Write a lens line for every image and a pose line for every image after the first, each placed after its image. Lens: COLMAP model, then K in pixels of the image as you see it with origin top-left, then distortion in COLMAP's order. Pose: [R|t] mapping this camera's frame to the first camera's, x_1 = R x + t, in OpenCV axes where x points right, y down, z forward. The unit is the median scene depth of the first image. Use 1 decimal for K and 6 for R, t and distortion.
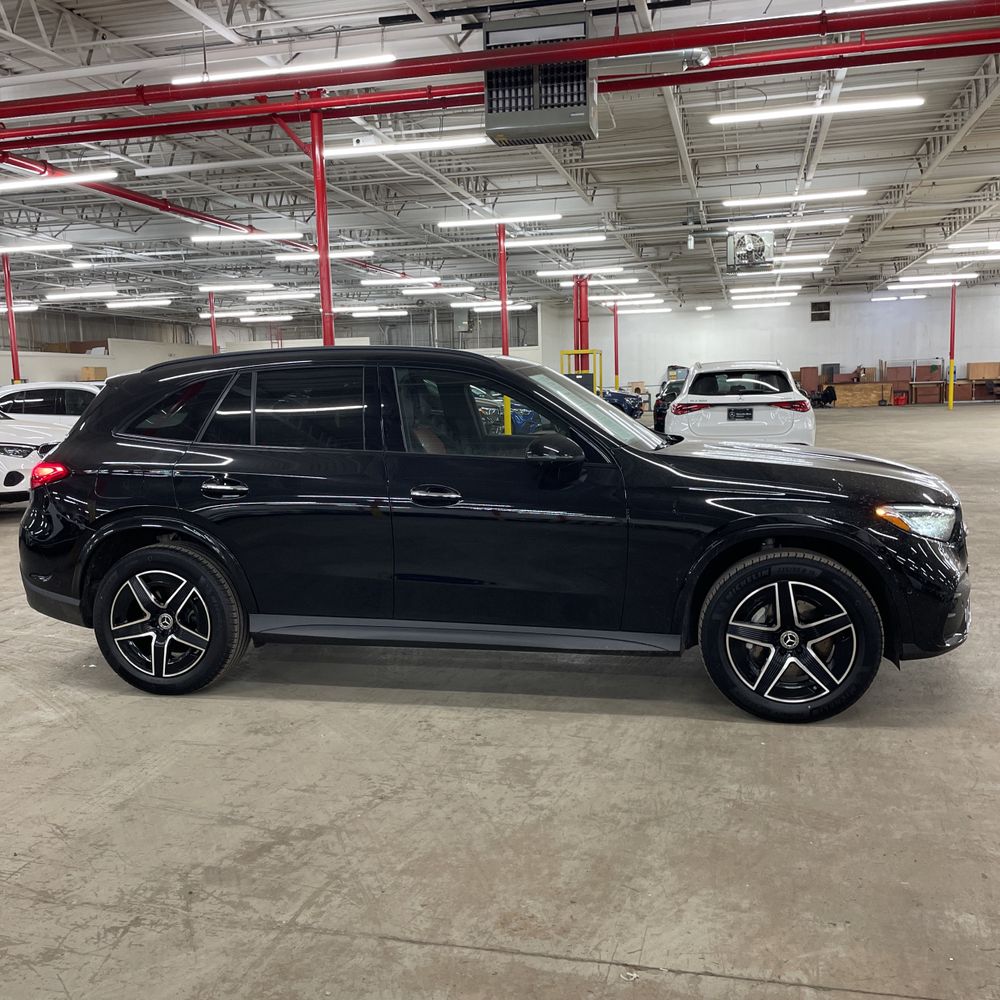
lens RADIAL K [[1013.0, 0, 496.5], [0, 1013.0, 510.5], [0, 0, 1]] dist [0.035299, 0.000000]
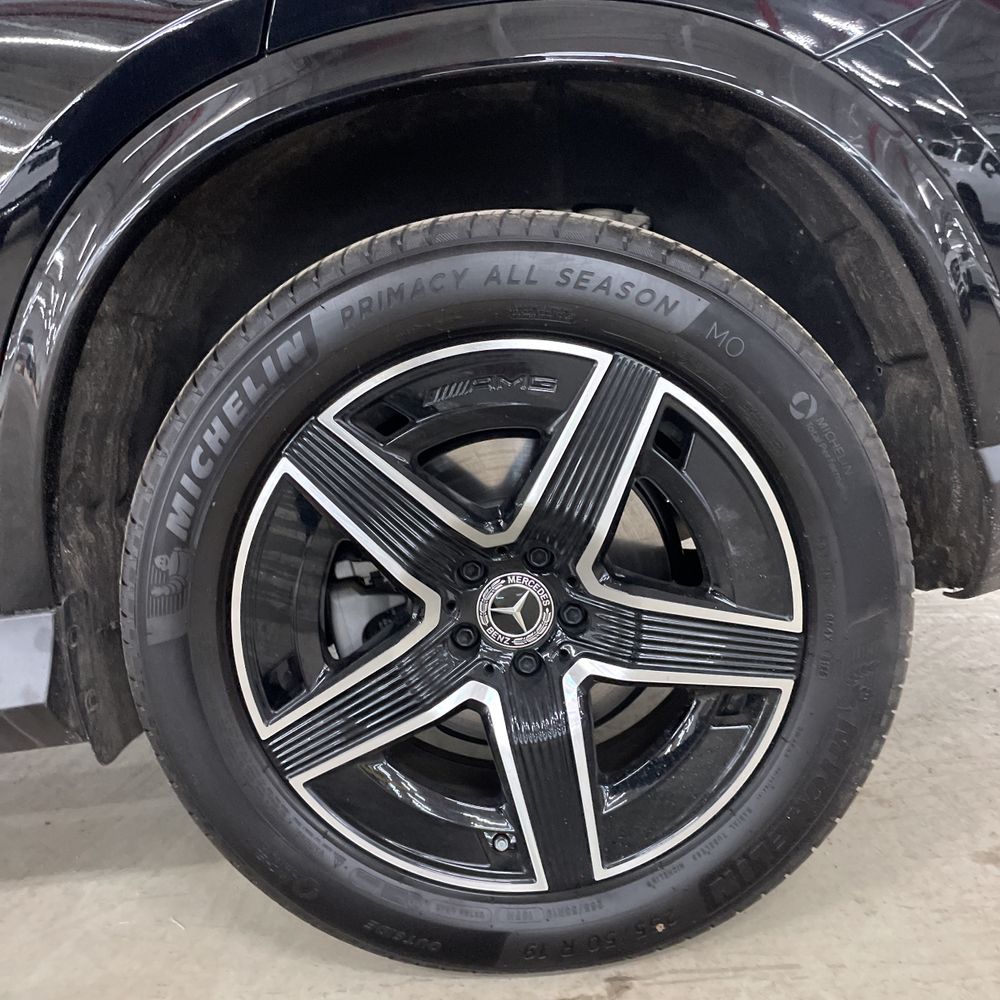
lens RADIAL K [[1013.0, 0, 503.7], [0, 1013.0, 494.9], [0, 0, 1]] dist [0.035299, 0.000000]
pose [[0.944653, -0.289589, 0.154171, -0.354488], [0.288536, 0.957010, 0.029661, 0.081434], [-0.156133, 0.016465, 0.987599, 0.811100]]
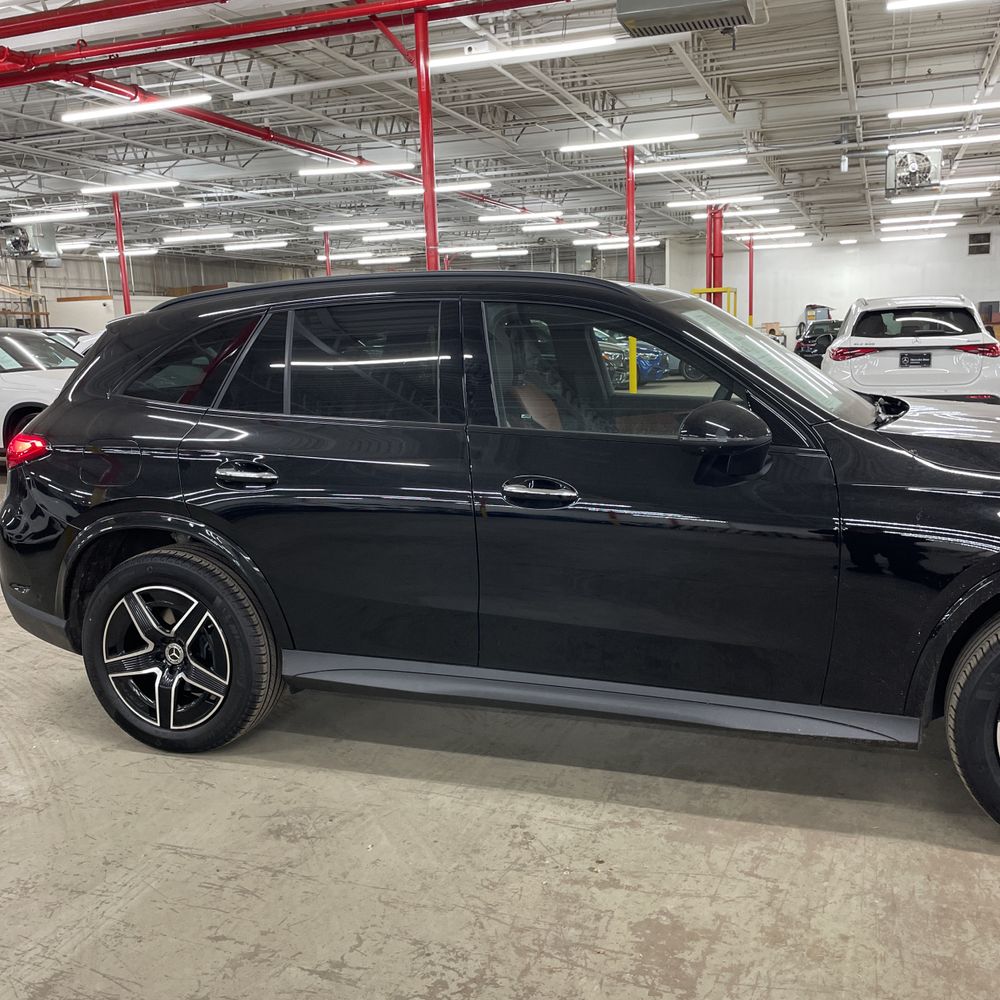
lens RADIAL K [[1013.0, 0, 507.0], [0, 1013.0, 507.8], [0, 0, 1]] dist [0.035299, 0.000000]
pose [[0.994072, 0.014164, -0.107801, -0.008792], [-0.008481, 0.998559, 0.052994, -0.037429], [0.108396, -0.051766, 0.992759, 0.304851]]
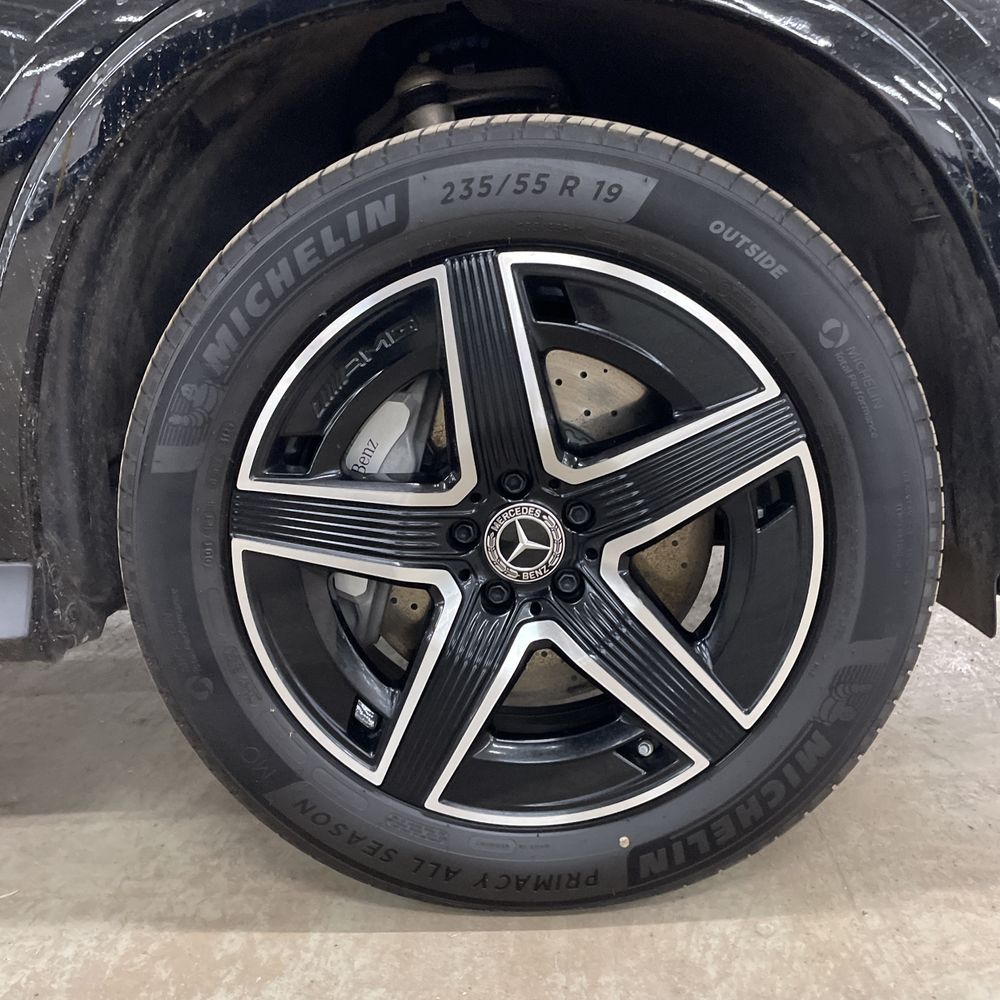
lens RADIAL K [[1013.0, 0, 497.3], [0, 1013.0, 491.4], [0, 0, 1]] dist [0.035299, 0.000000]
pose [[0.982274, -0.064899, 0.175857, 0.216235], [0.054607, 0.996534, 0.062748, 0.090275], [-0.179320, -0.052033, 0.982414, 0.695676]]
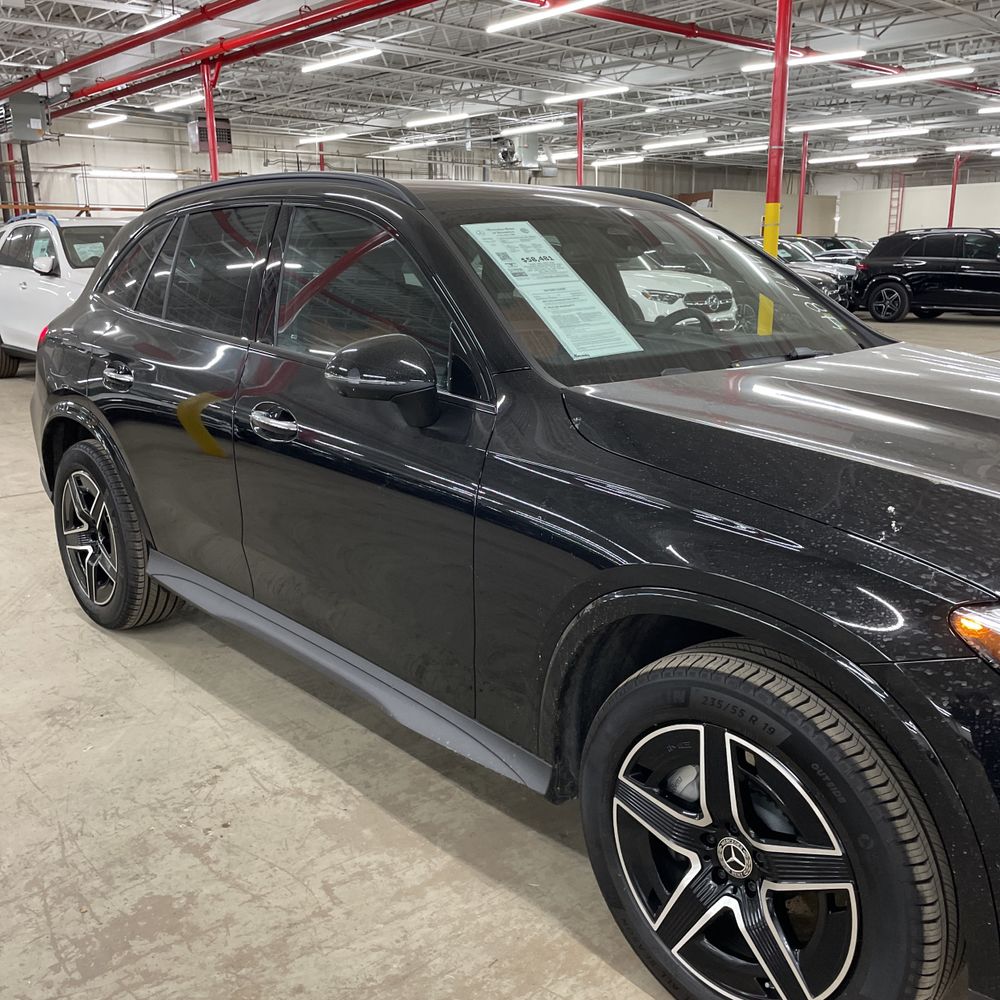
lens RADIAL K [[1013.0, 0, 502.9], [0, 1013.0, 501.1], [0, 0, 1]] dist [0.035299, 0.000000]
pose [[0.817409, 0.160289, -0.553308, 0.373222], [-0.087740, 0.983944, 0.155421, -0.070834], [0.569336, -0.078495, 0.818349, 0.531060]]
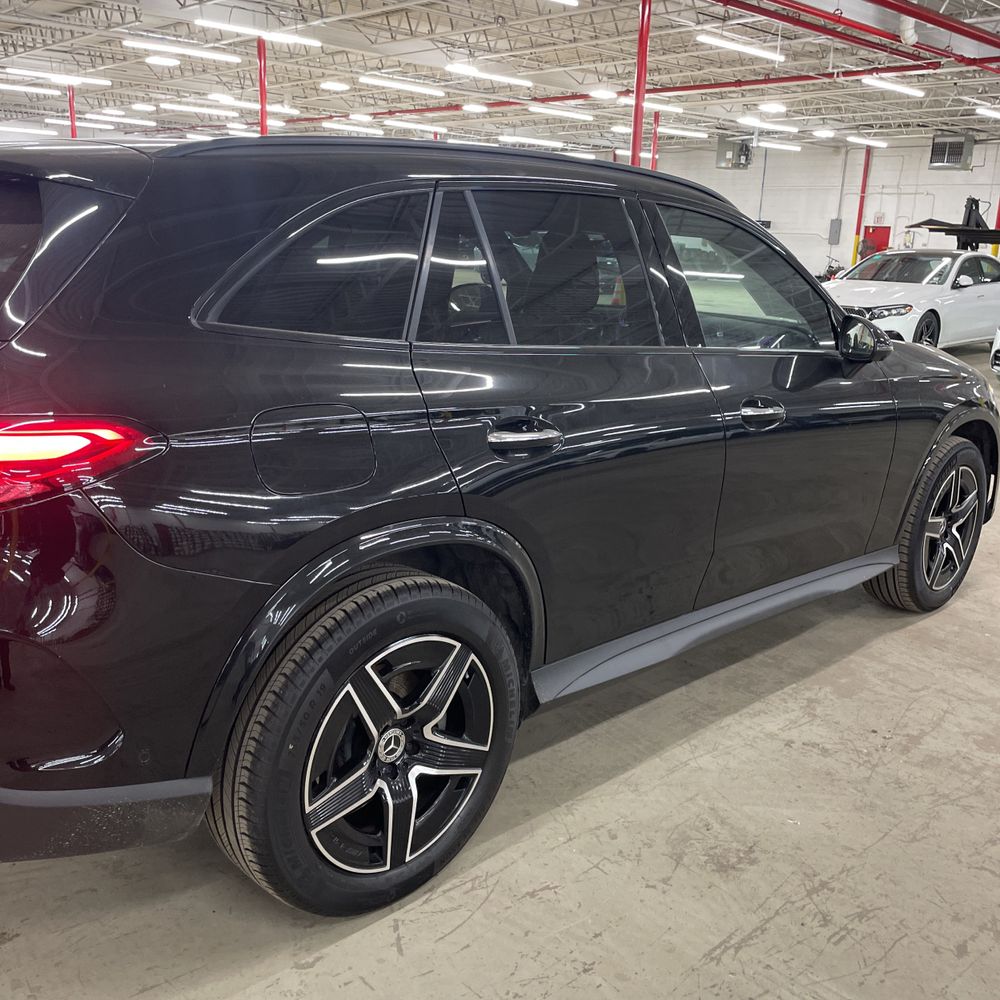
lens RADIAL K [[1013.0, 0, 497.3], [0, 1013.0, 493.1], [0, 0, 1]] dist [0.035299, 0.000000]
pose [[0.544463, -0.157315, 0.823901, -0.658208], [0.049160, 0.986551, 0.155885, -0.069561], [-0.837343, -0.044370, 0.544874, 0.727325]]
